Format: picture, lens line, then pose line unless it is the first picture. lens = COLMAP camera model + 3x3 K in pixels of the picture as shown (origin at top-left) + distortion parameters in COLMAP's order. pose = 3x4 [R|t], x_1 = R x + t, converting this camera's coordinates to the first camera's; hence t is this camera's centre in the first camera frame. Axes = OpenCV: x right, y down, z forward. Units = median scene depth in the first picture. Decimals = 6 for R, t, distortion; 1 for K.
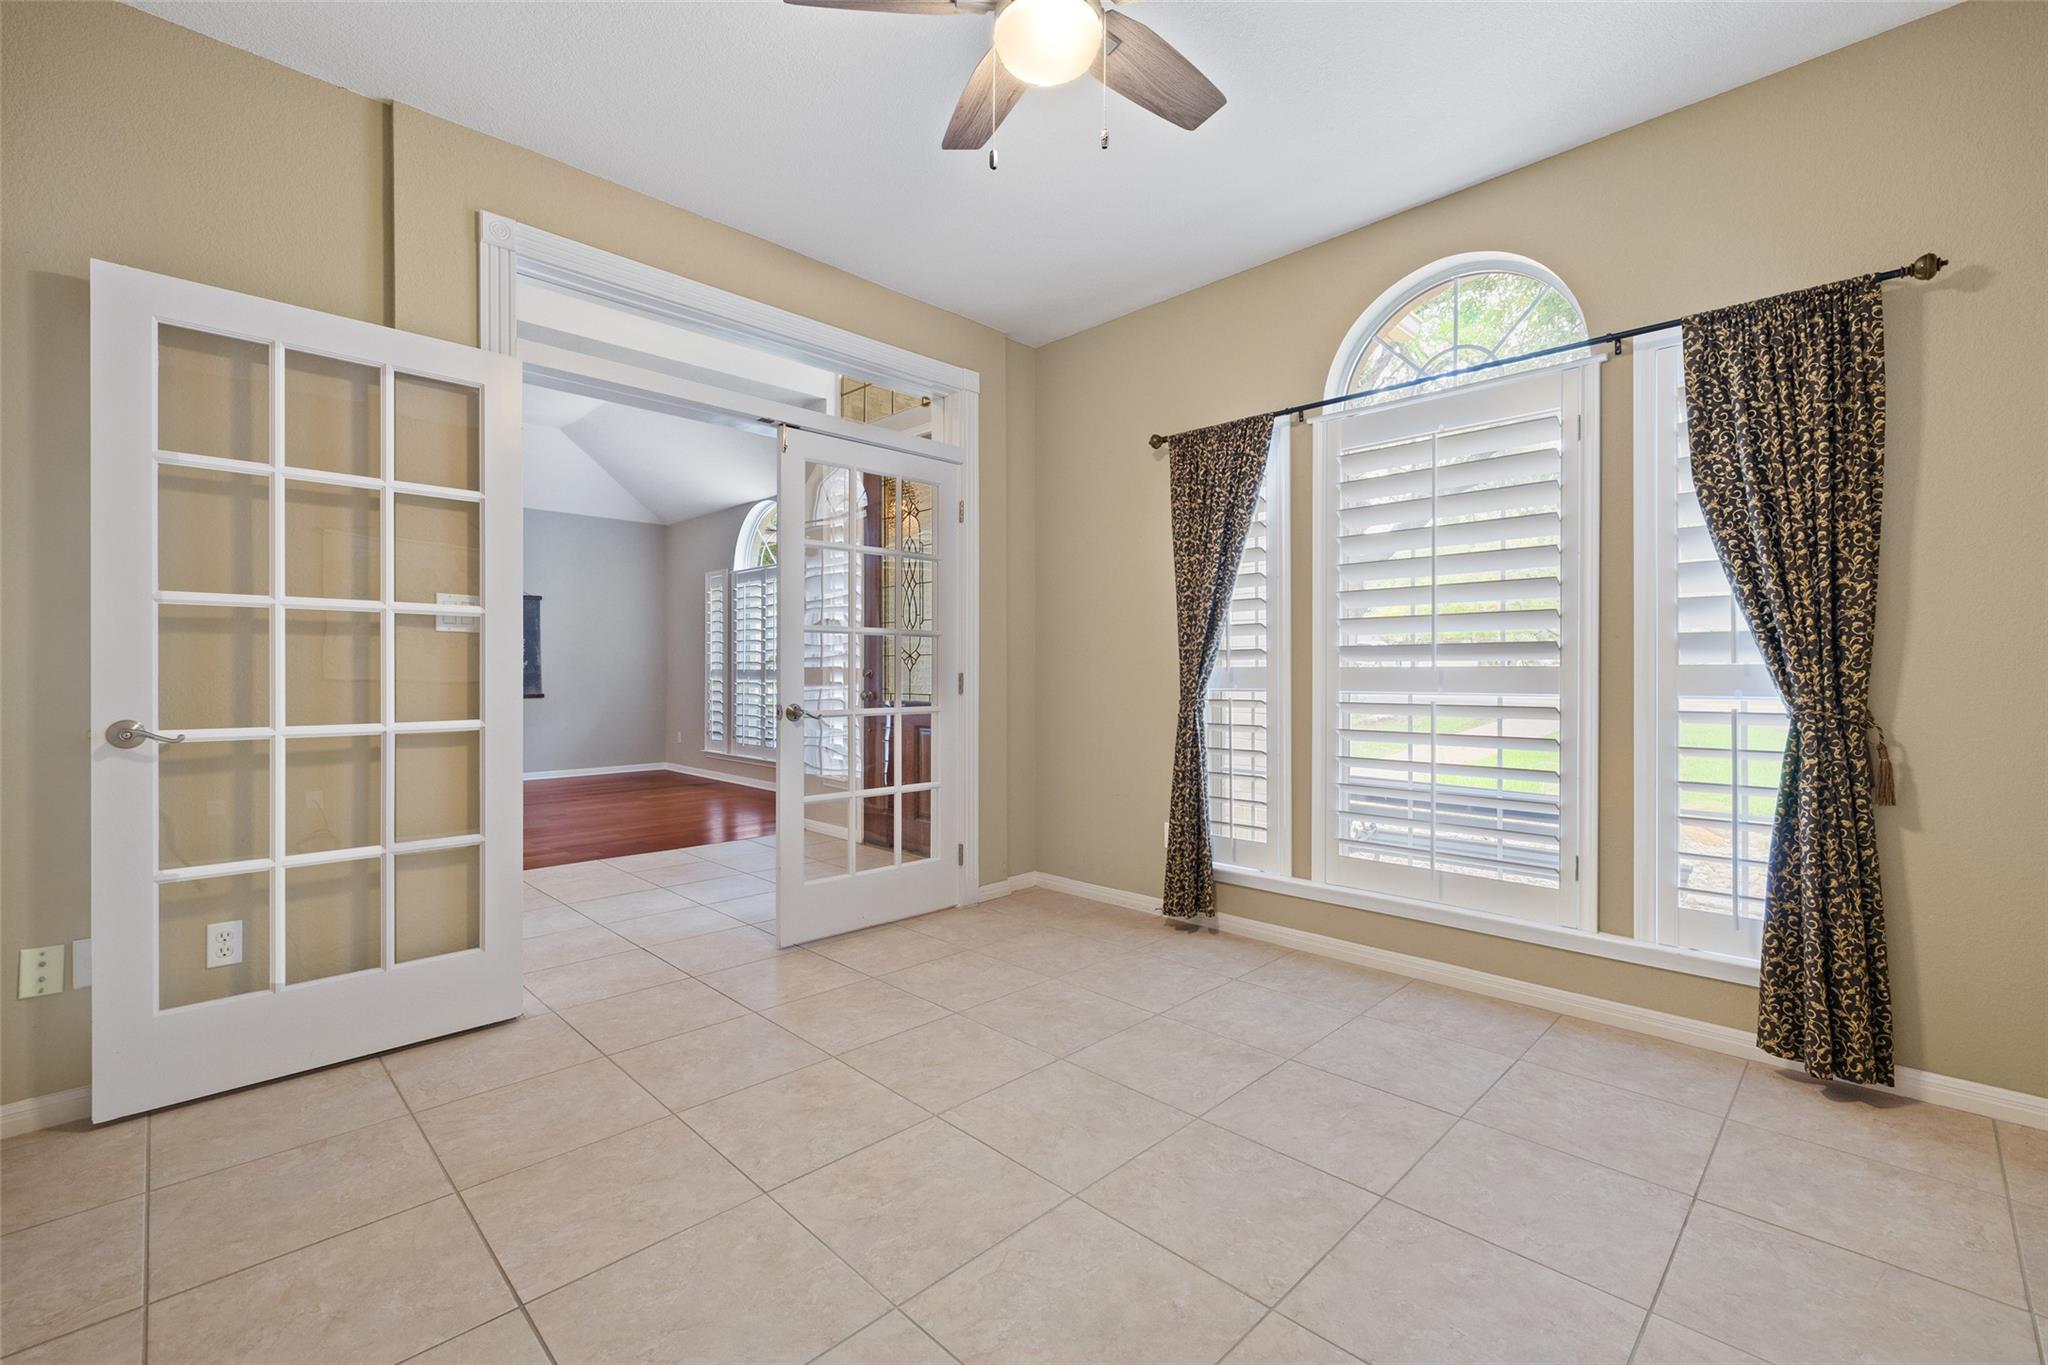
lens RADIAL K [[871.2, 0, 1021.9], [0, 871.2, 678.0], [0, 0, 1]] dist [-0.000458, -0.000097]
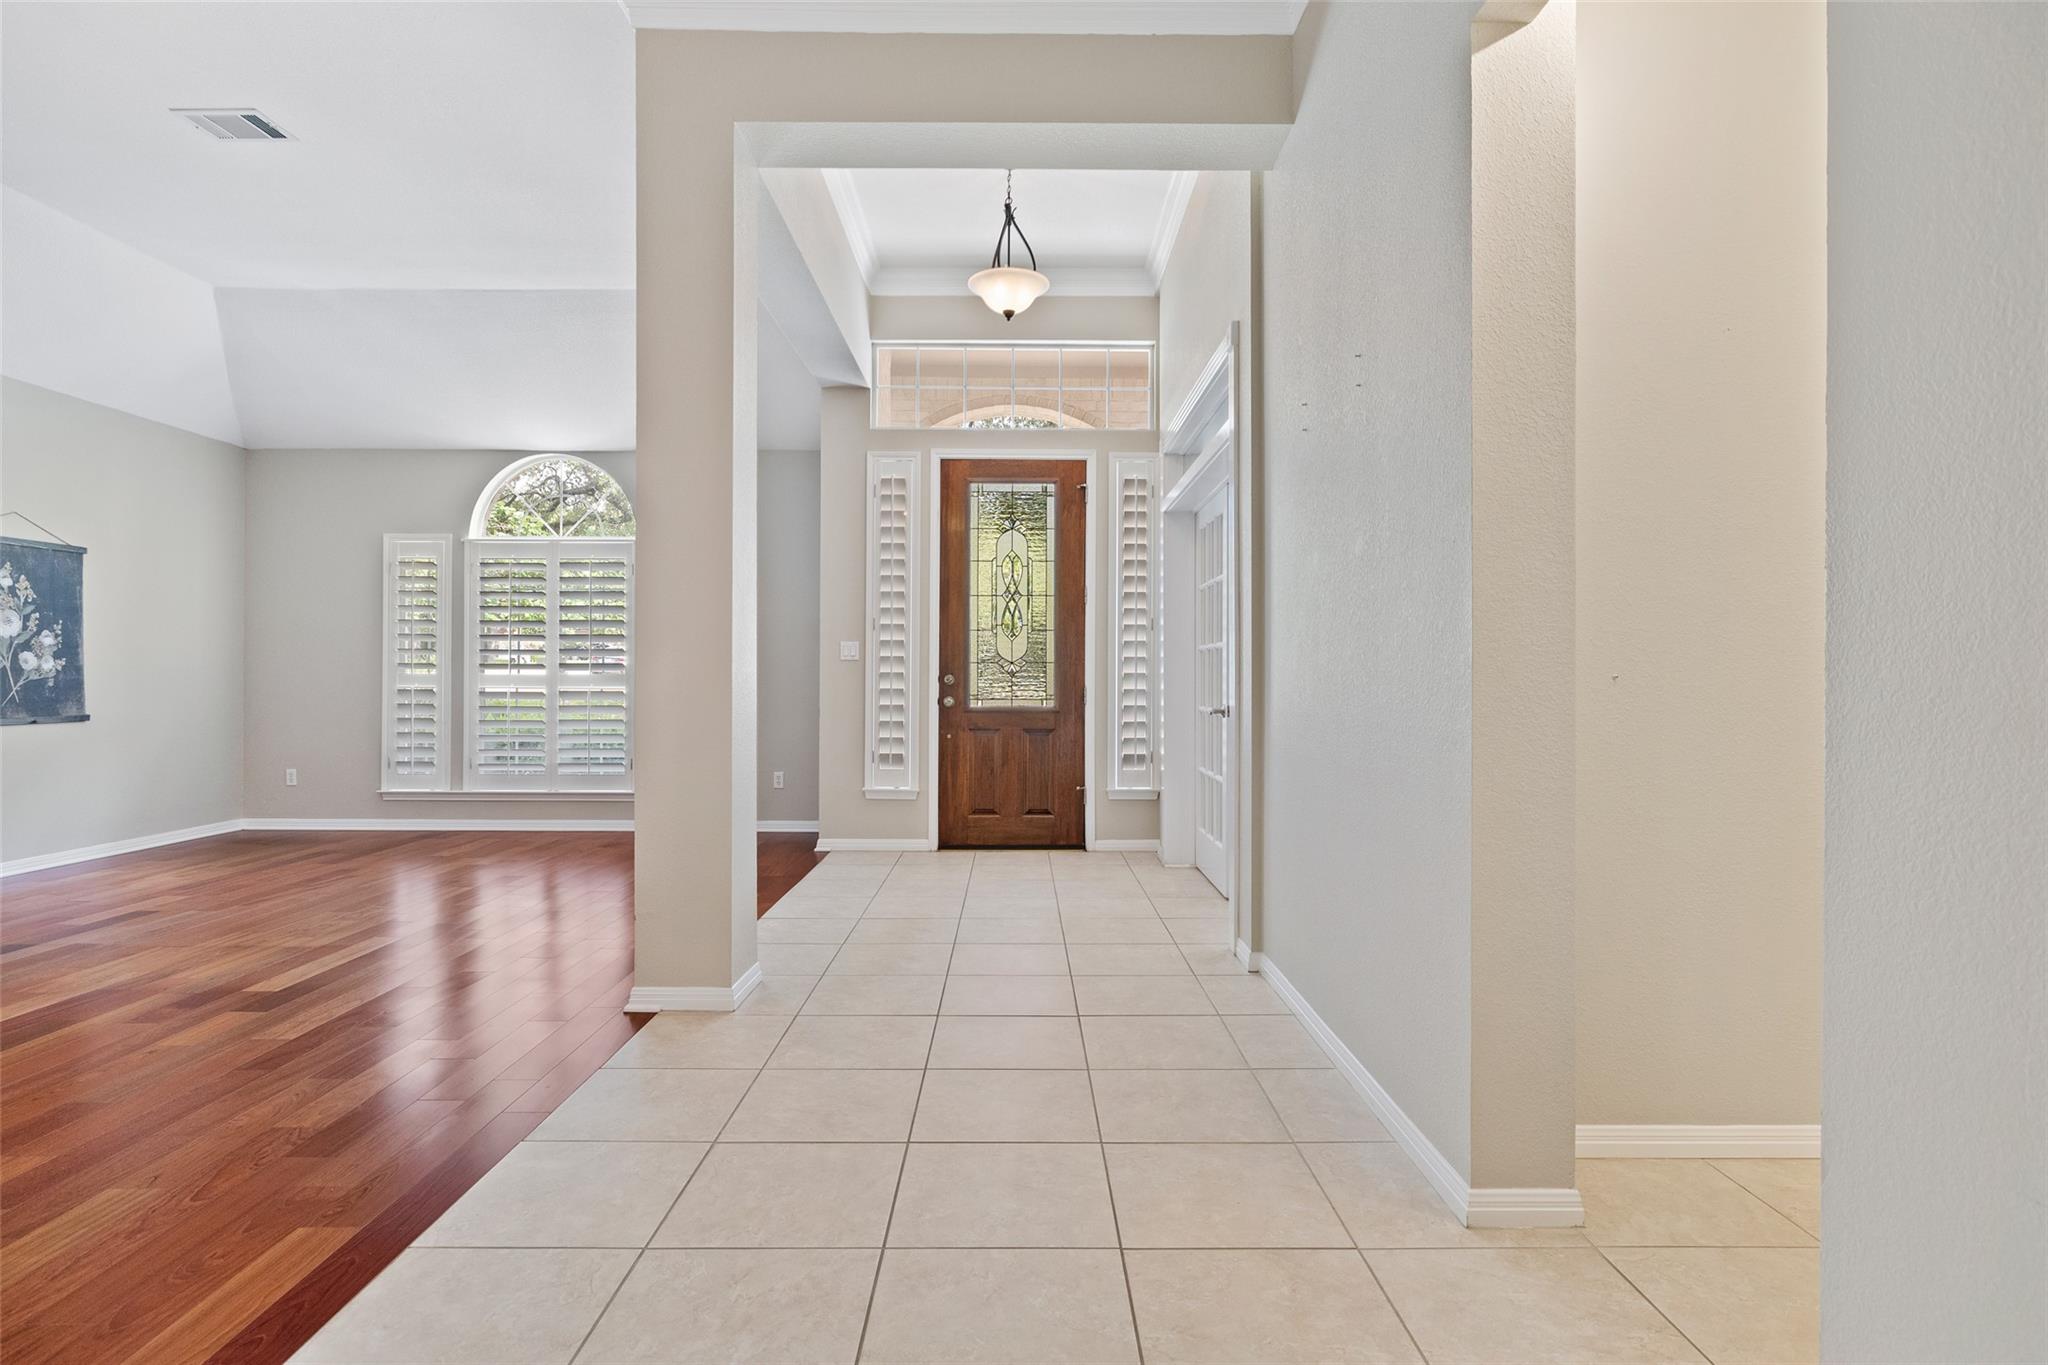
lens RADIAL K [[1039.3, 0, 1028.6], [0, 1039.3, 677.2], [0, 0, 1]] dist [-0.000973, -0.000575]
pose [[0.698406, 0.000261, 0.715701, -2.131323], [0.003593, 0.999986, -0.003871, -0.007180], [-0.715692, 0.005275, 0.698396, 0.216319]]
